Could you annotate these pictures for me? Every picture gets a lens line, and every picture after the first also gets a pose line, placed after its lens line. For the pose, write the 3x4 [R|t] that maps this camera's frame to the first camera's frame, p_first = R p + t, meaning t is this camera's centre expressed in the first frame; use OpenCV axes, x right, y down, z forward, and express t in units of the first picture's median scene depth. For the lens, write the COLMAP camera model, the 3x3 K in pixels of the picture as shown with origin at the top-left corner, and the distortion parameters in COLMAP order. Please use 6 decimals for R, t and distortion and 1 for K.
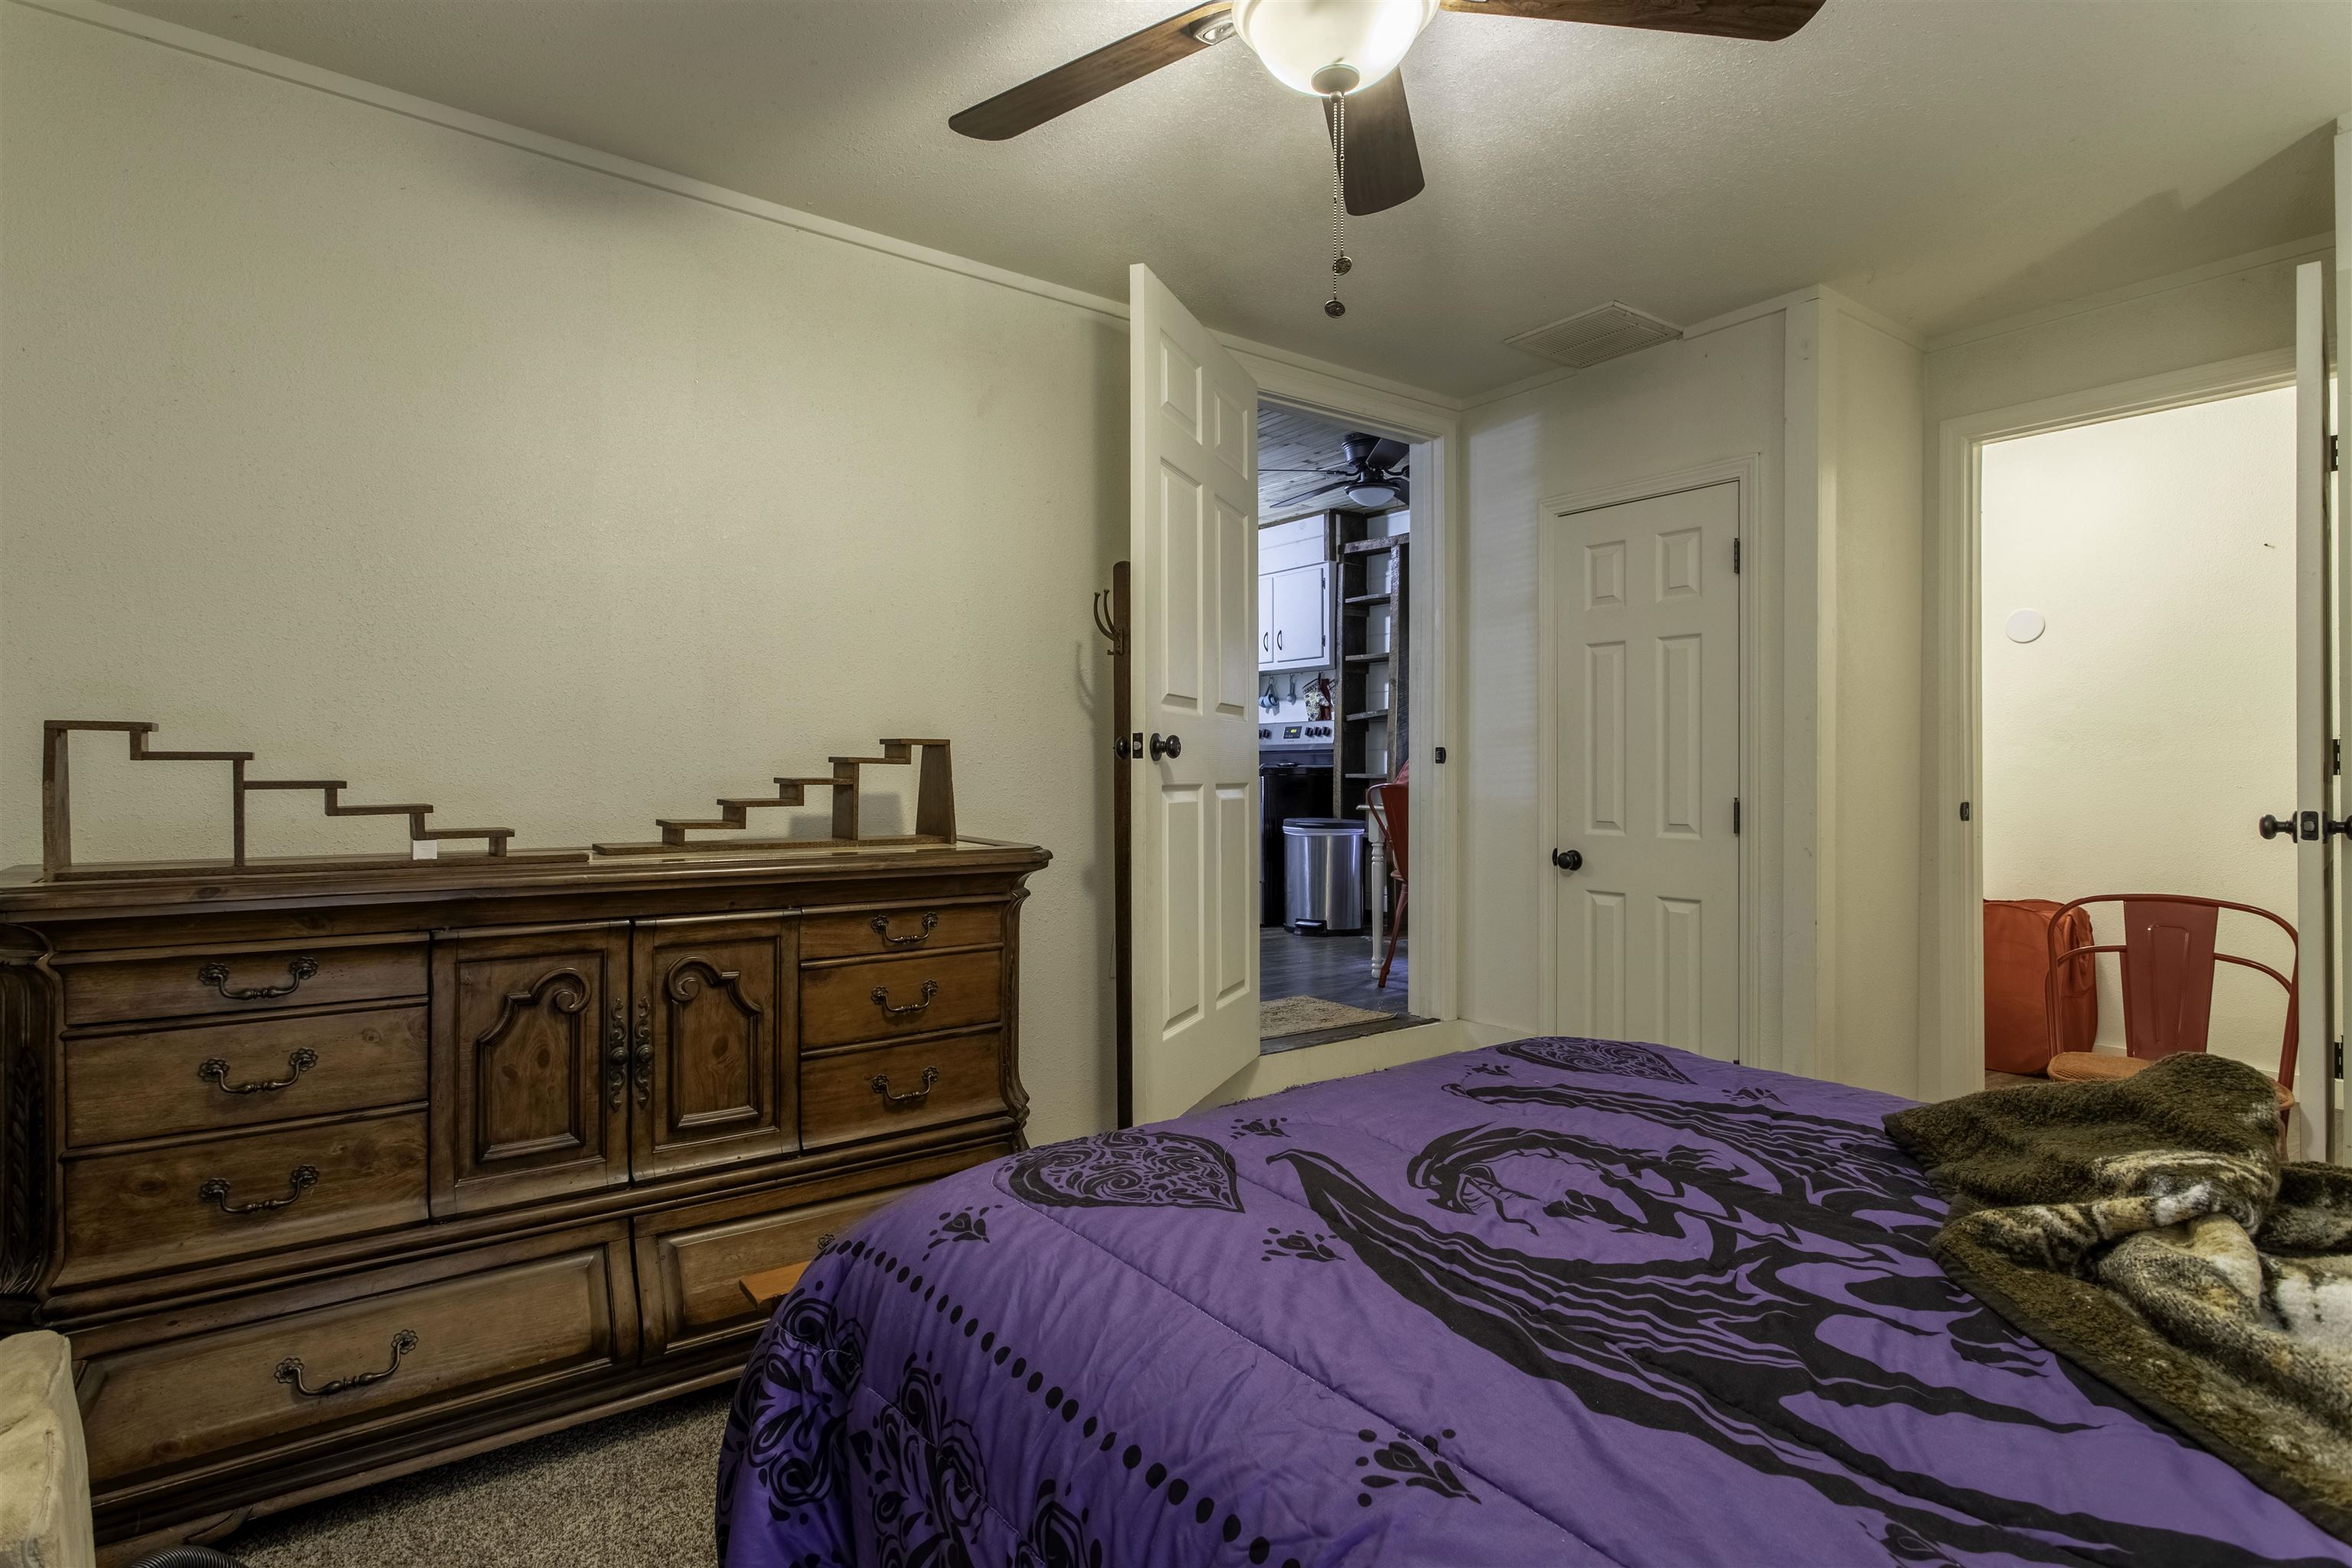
lens RADIAL K [[1200.5, 0, 1159.9], [0, 1200.5, 770.8], [0, 0, 1]] dist [-0.025385, 0.015738]
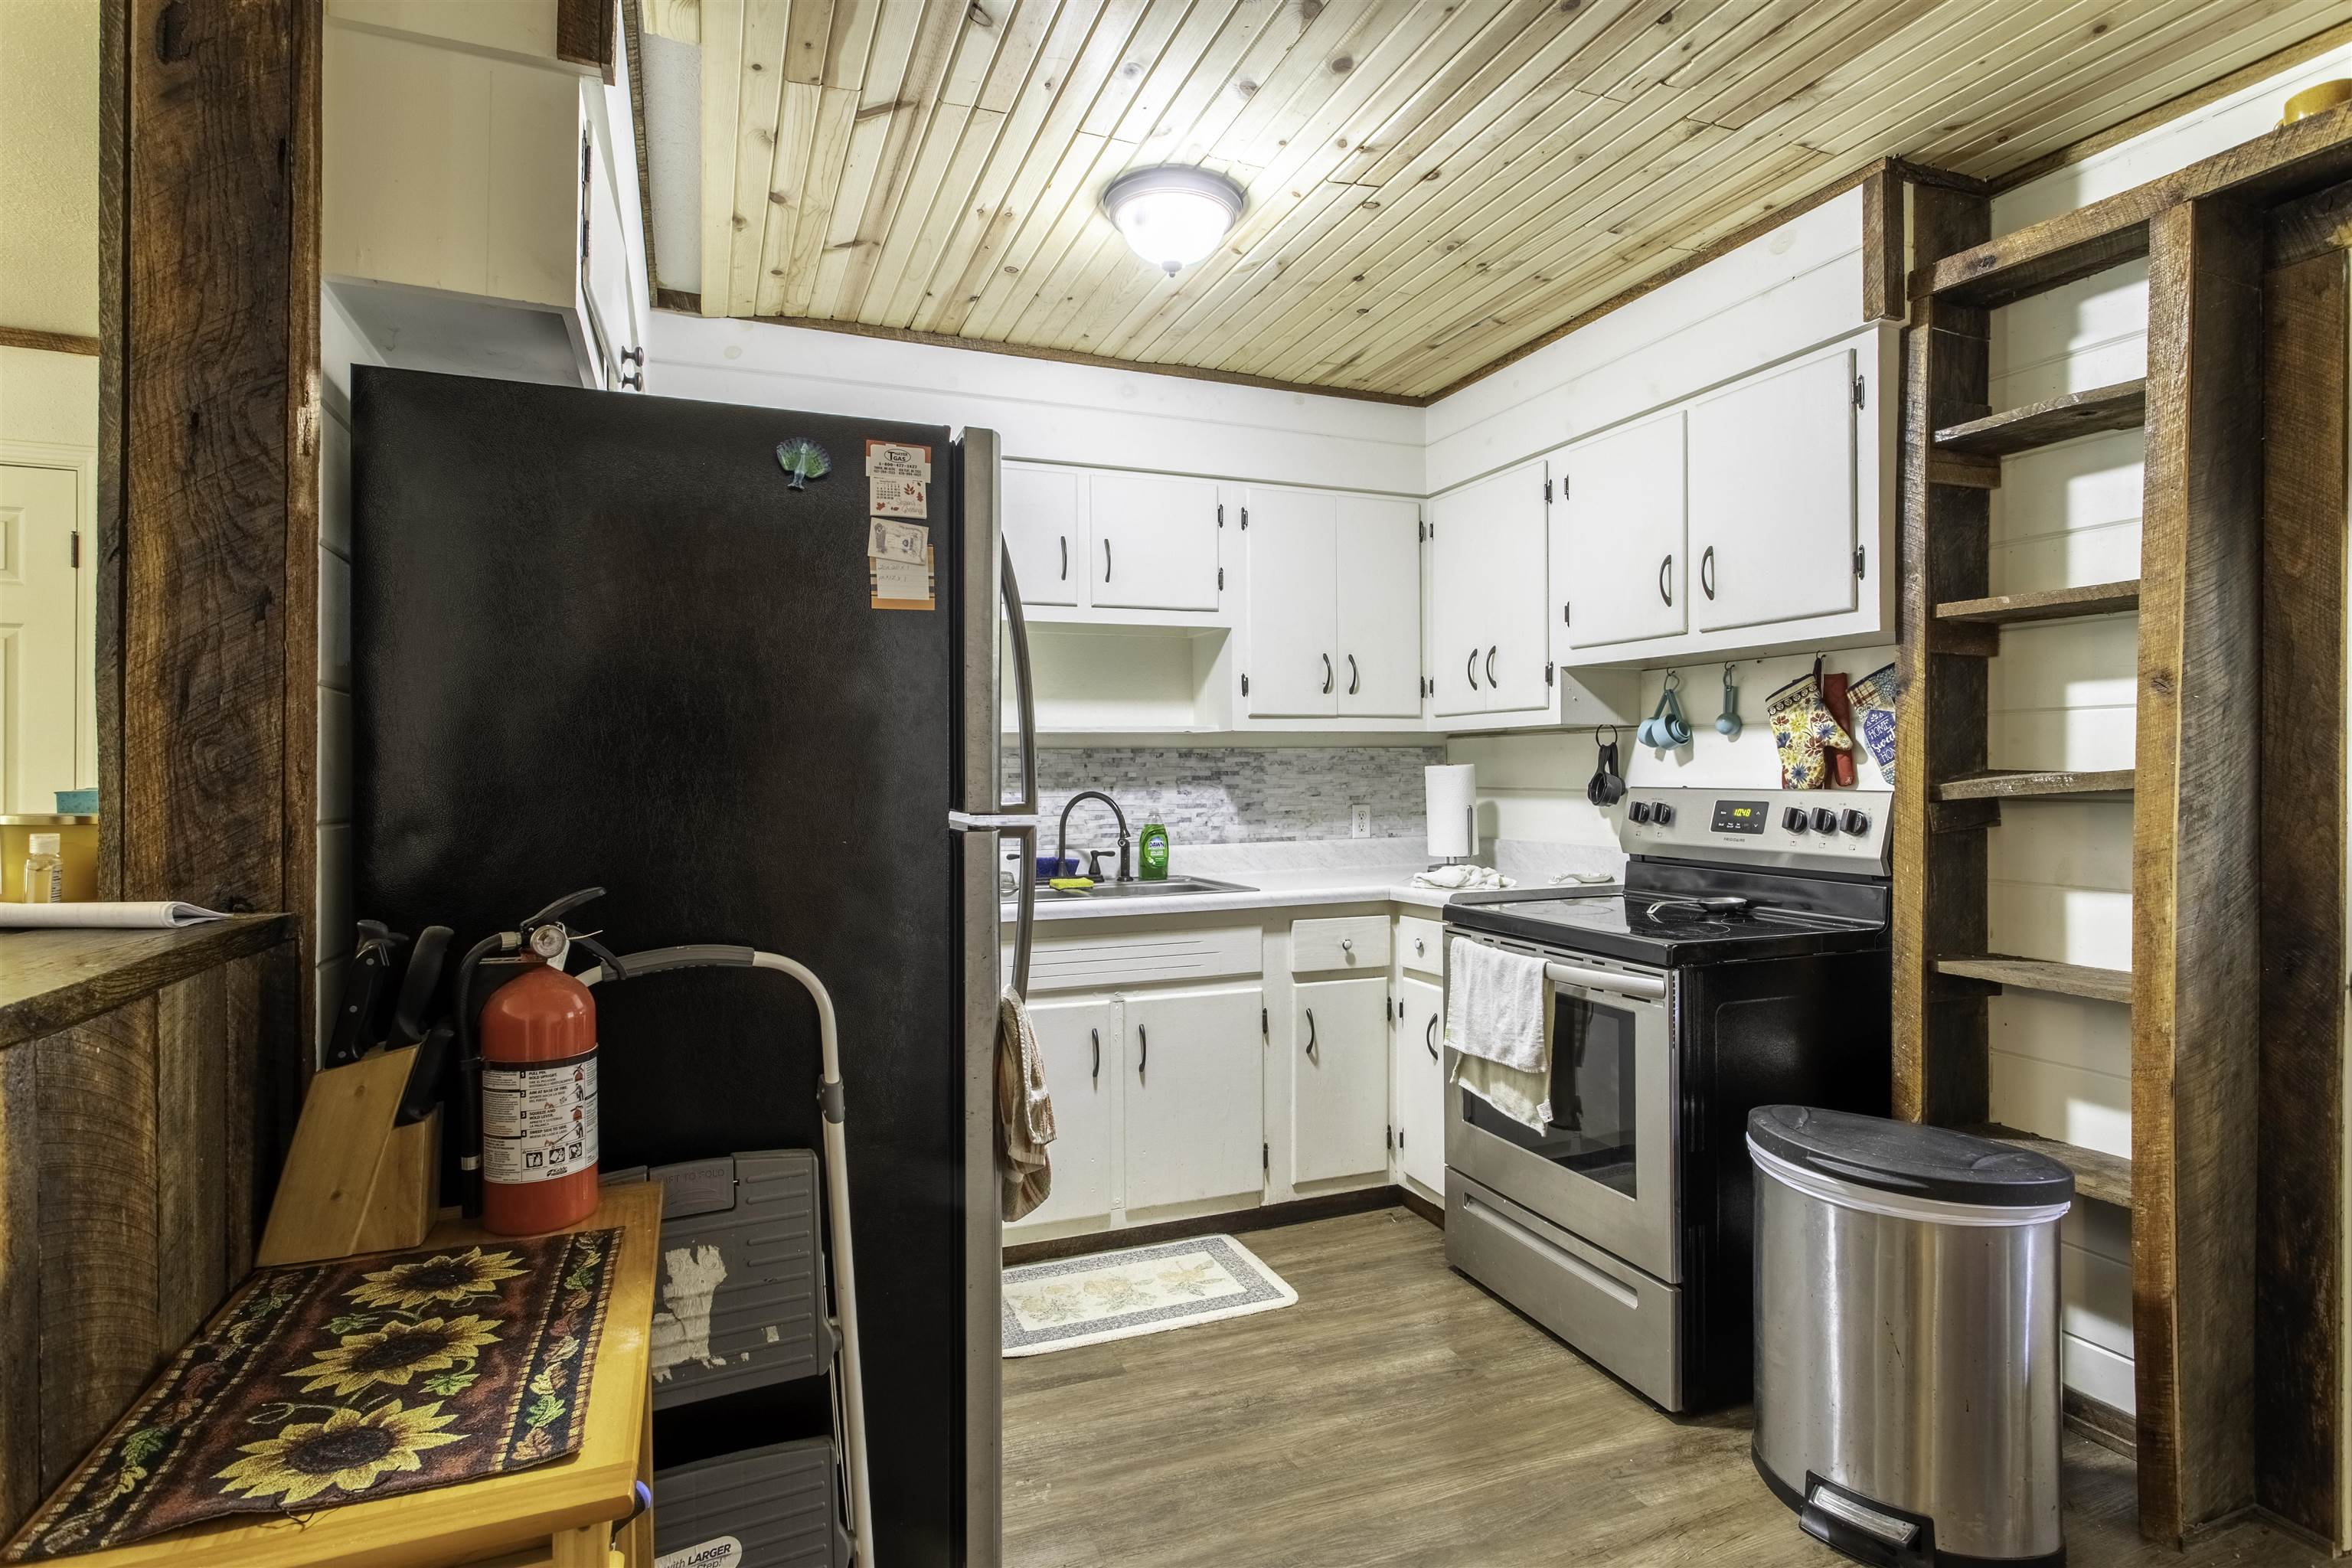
lens RADIAL K [[1200.5, 0, 1159.9], [0, 1200.5, 770.8], [0, 0, 1]] dist [-0.025385, 0.015738]
pose [[0.968065, -0.002455, -0.250688, 0.028659], [0.002117, 0.999996, -0.001617, -0.047749], [0.250691, 0.001035, 0.968067, 0.606423]]
